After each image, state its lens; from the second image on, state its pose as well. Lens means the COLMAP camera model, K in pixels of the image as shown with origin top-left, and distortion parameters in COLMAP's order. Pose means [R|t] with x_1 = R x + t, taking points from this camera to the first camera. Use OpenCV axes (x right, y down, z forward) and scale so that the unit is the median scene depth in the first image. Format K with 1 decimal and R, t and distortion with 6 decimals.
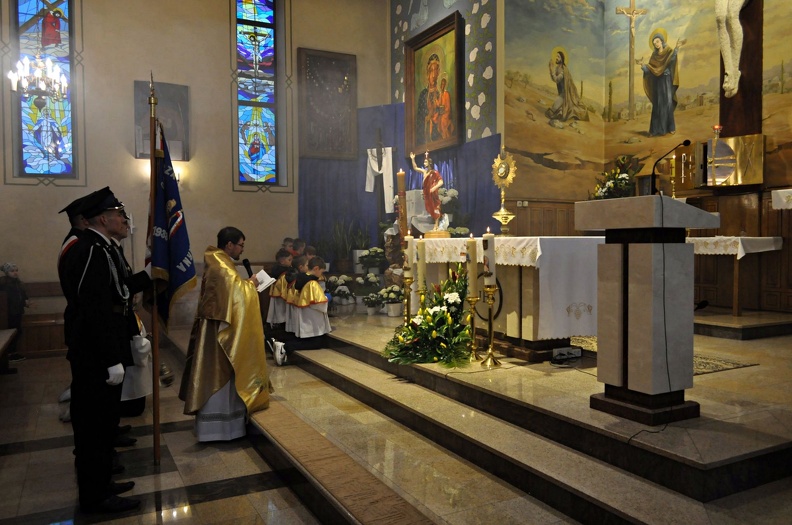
lens RADIAL K [[612.9, 0, 391.4], [0, 612.9, 264.1], [0, 0, 1]] dist [-0.012907, 0.005447]
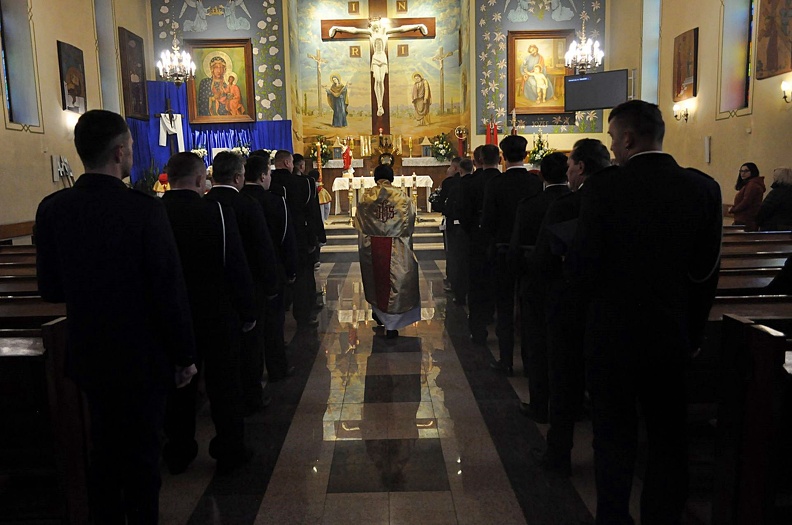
lens RADIAL K [[612.9, 0, 391.4], [0, 612.9, 264.1], [0, 0, 1]] dist [-0.012907, 0.005447]
pose [[0.447407, -0.127402, 0.885210, -1.330089], [0.050689, 0.991823, 0.117126, 0.010554], [-0.892893, -0.007532, 0.450206, -0.073959]]
